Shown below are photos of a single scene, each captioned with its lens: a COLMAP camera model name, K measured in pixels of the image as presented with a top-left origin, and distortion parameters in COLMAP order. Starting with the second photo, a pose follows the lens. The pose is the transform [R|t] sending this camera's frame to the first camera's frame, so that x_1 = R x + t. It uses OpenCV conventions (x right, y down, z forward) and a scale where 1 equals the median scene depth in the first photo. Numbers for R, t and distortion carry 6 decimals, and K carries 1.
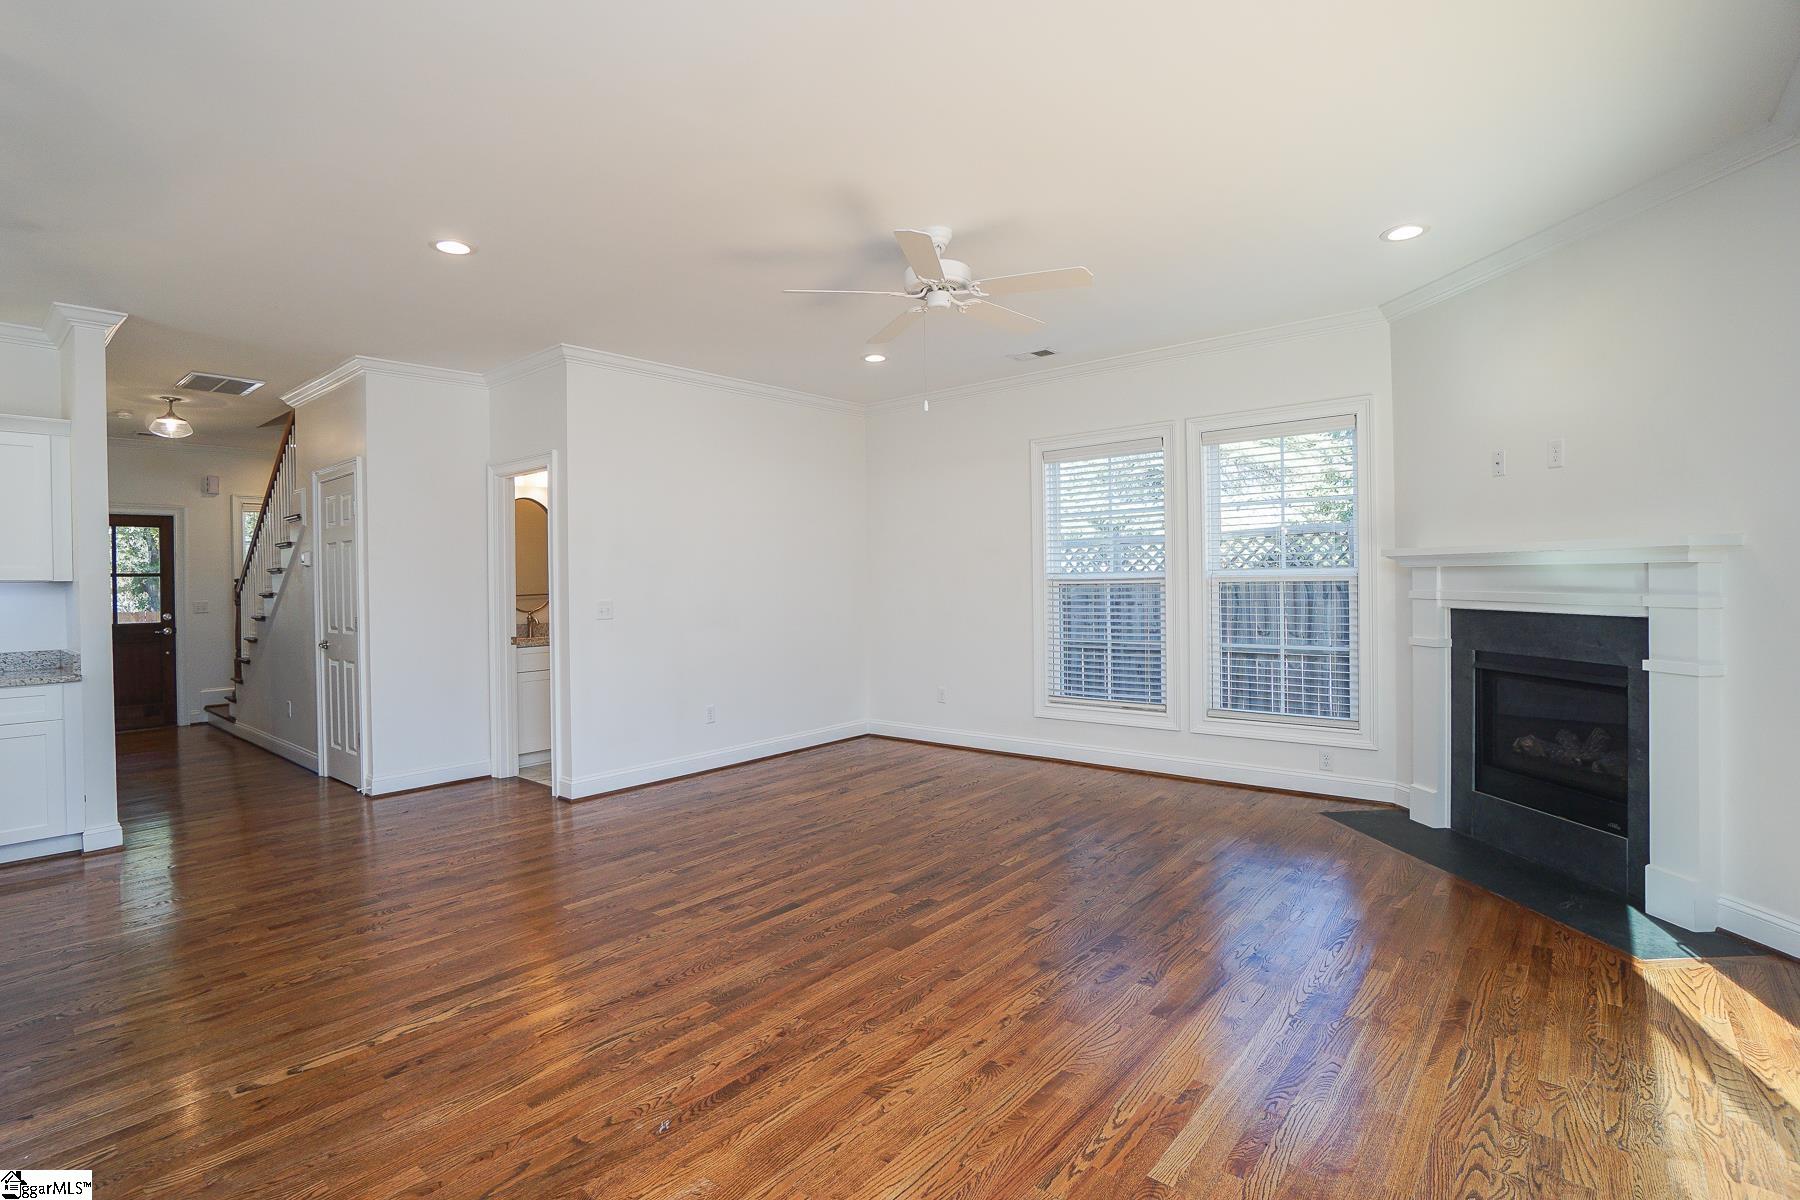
lens RADIAL K [[864.6, 0, 830.2], [0, 864.6, 581.7], [0, 0, 1]] dist [-0.015692, 0.000059]
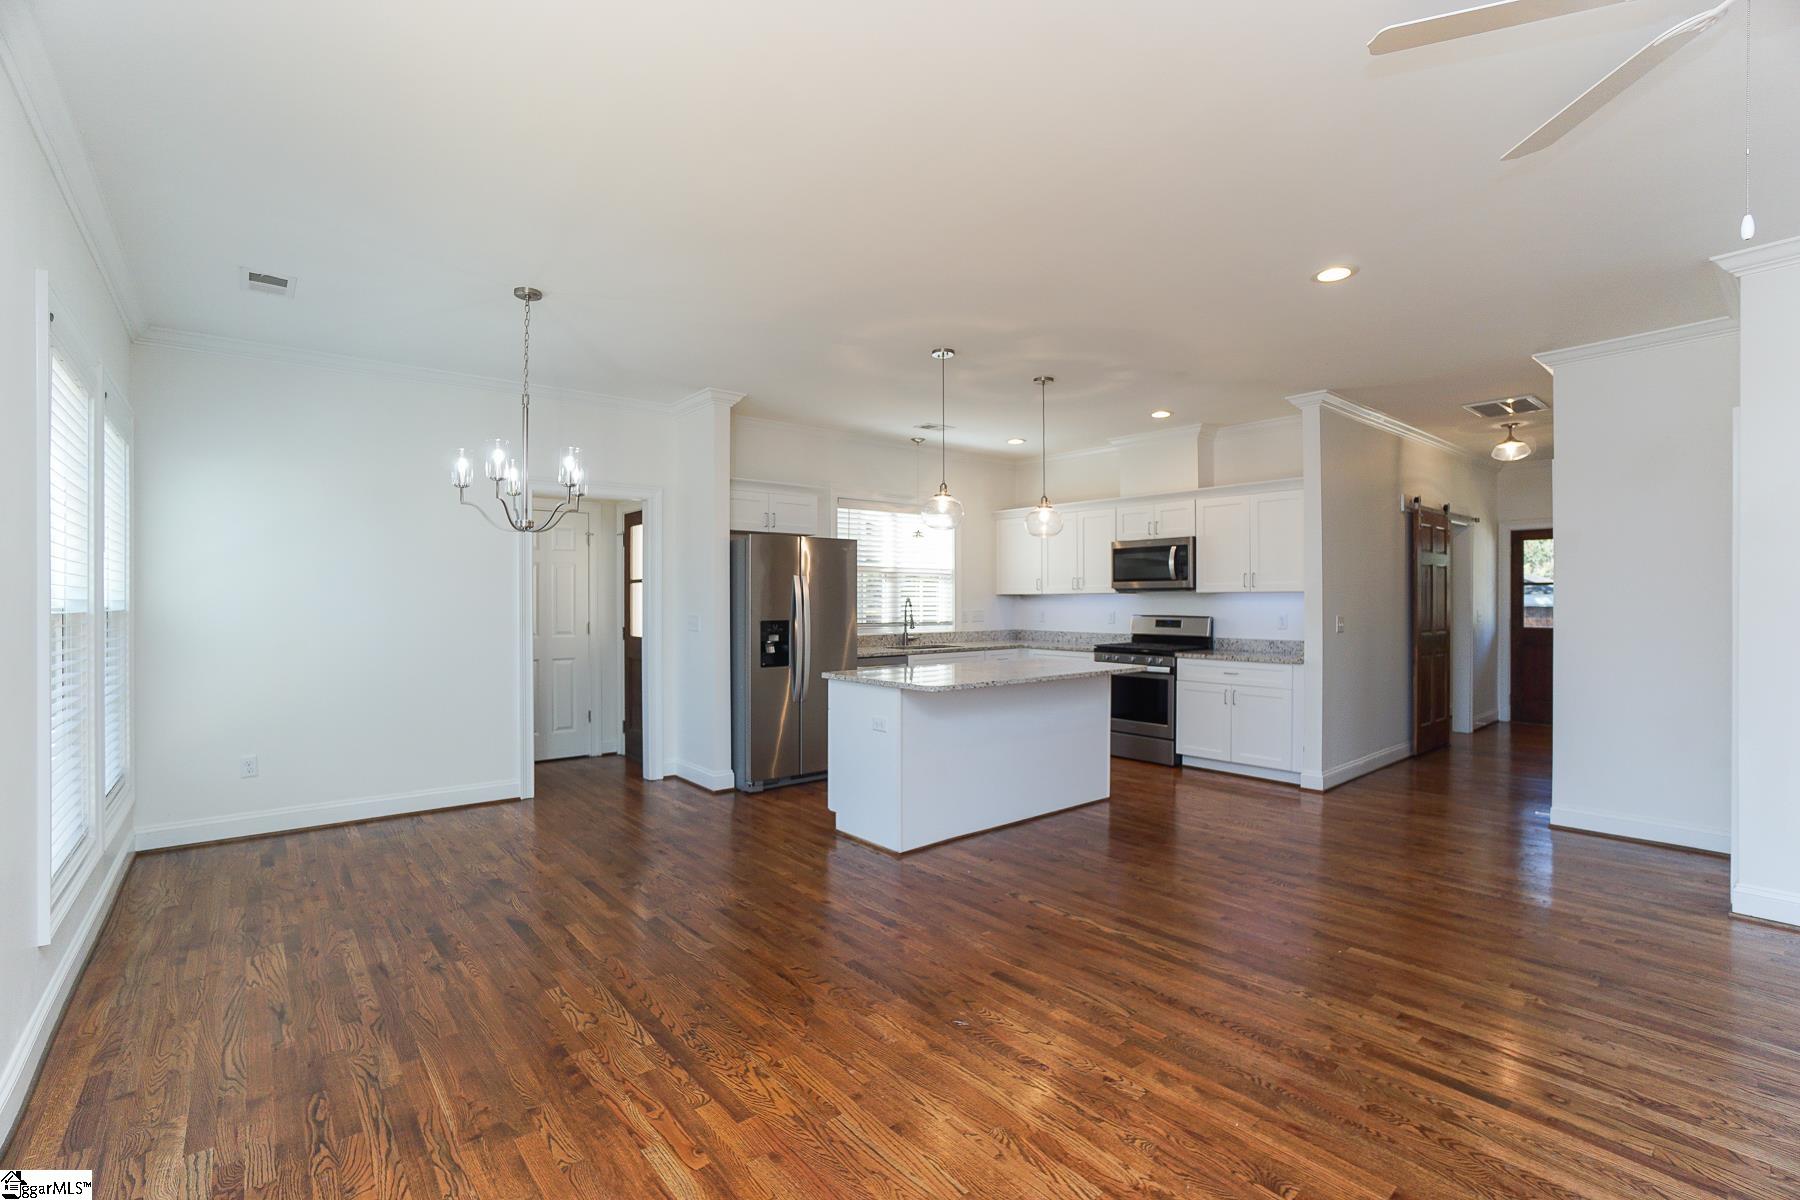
lens RADIAL K [[793.3, 0, 892.9], [0, 793.3, 598.9], [0, 0, 1]] dist [-0.036852, 0.005335]
pose [[-0.123088, 0.014129, -0.992295, 0.681142], [0.002333, 0.999900, 0.013948, -0.012991], [0.992393, -0.000598, -0.123109, 0.726691]]
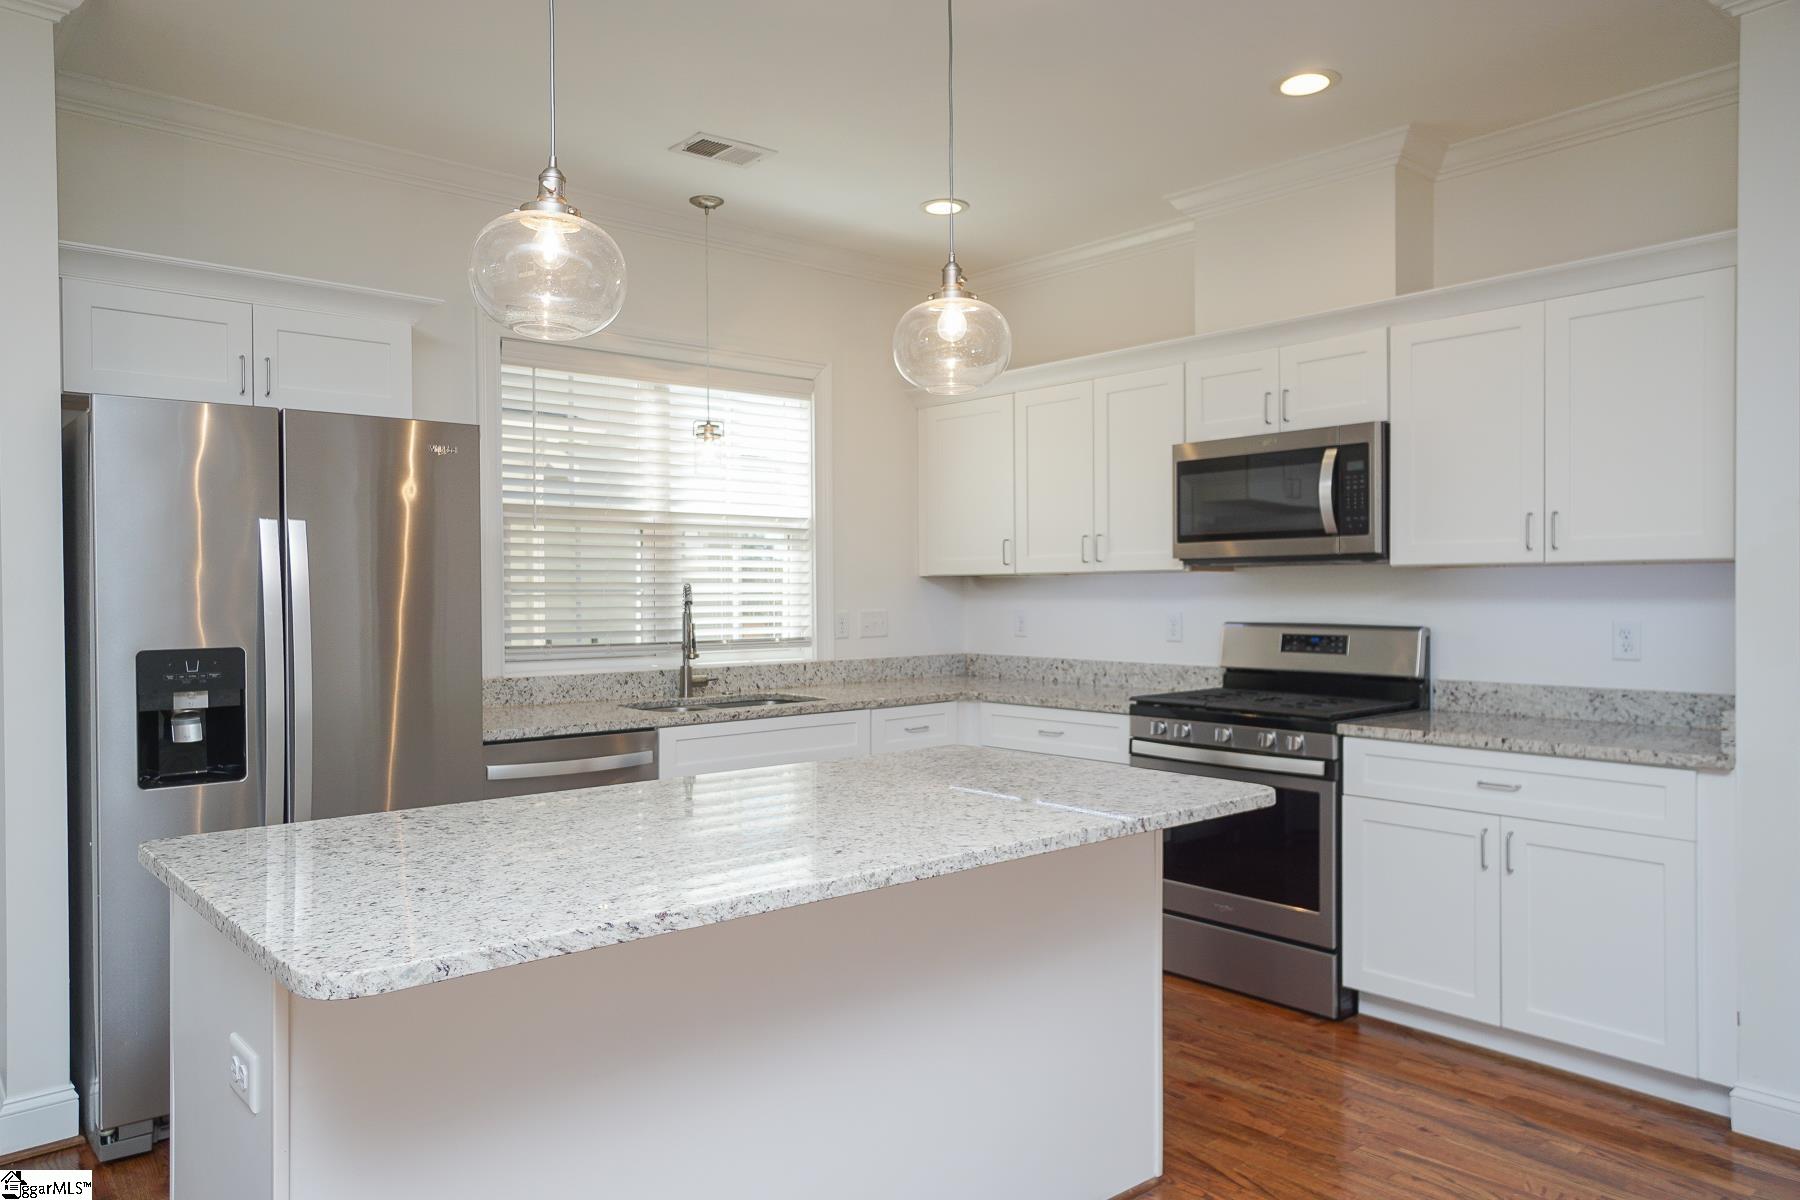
lens RADIAL K [[1230.5, 0, 871.9], [0, 1230.5, 604.4], [0, 0, 1]] dist [0.014237, 0.013281]
pose [[-0.105014, 0.026671, -0.994113, -0.206615], [0.007346, 0.999634, 0.026043, 0.004936], [0.994444, -0.004568, -0.105172, 0.875456]]
